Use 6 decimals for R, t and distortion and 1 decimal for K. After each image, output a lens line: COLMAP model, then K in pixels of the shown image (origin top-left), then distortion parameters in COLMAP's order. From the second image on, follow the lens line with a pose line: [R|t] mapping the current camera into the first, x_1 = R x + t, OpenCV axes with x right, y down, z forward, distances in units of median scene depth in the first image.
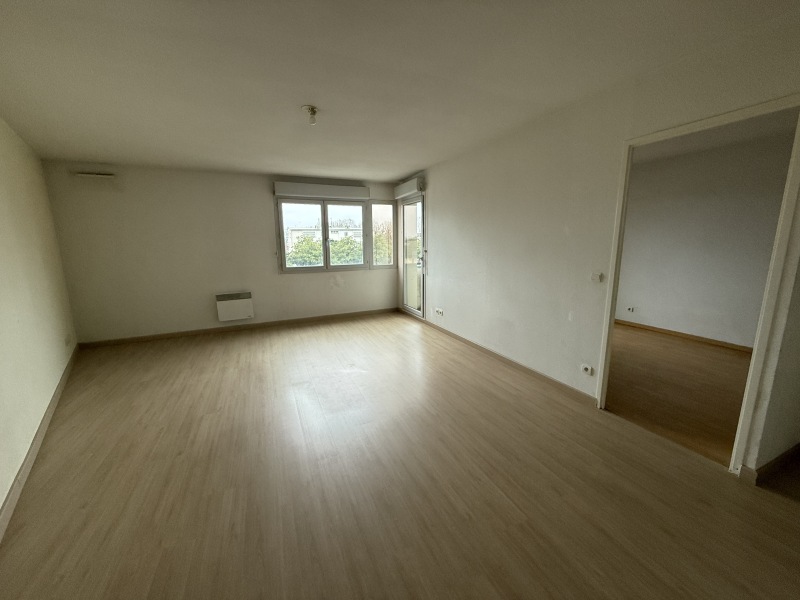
lens RADIAL K [[317.9, 0, 398.3], [0, 317.9, 300.6], [0, 0, 1]] dist [-0.000083, 0.000219]
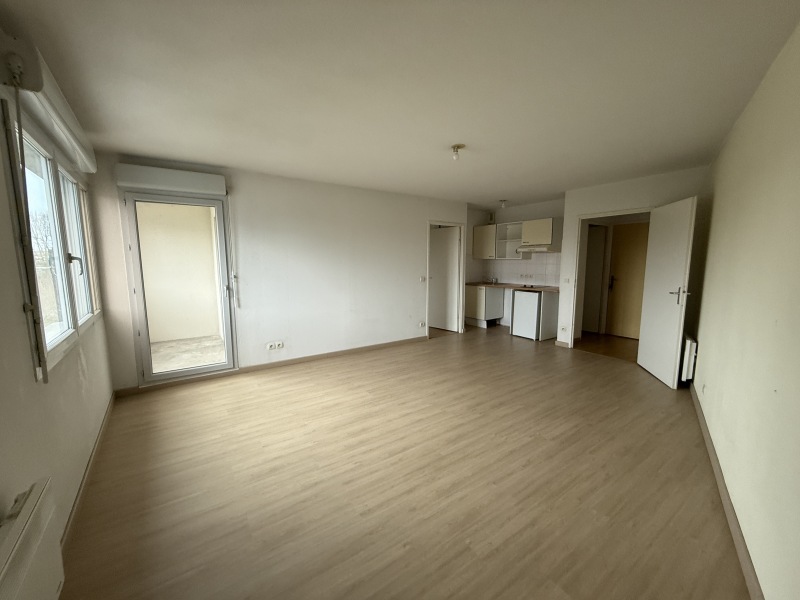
lens RADIAL K [[317.9, 0, 398.3], [0, 317.9, 300.6], [0, 0, 1]] dist [-0.000083, 0.000219]
pose [[-0.191890, -0.108526, 0.975398, -1.133588], [0.189118, 0.971151, 0.145259, -0.216156], [-0.963023, 0.212339, -0.165830, 1.211915]]
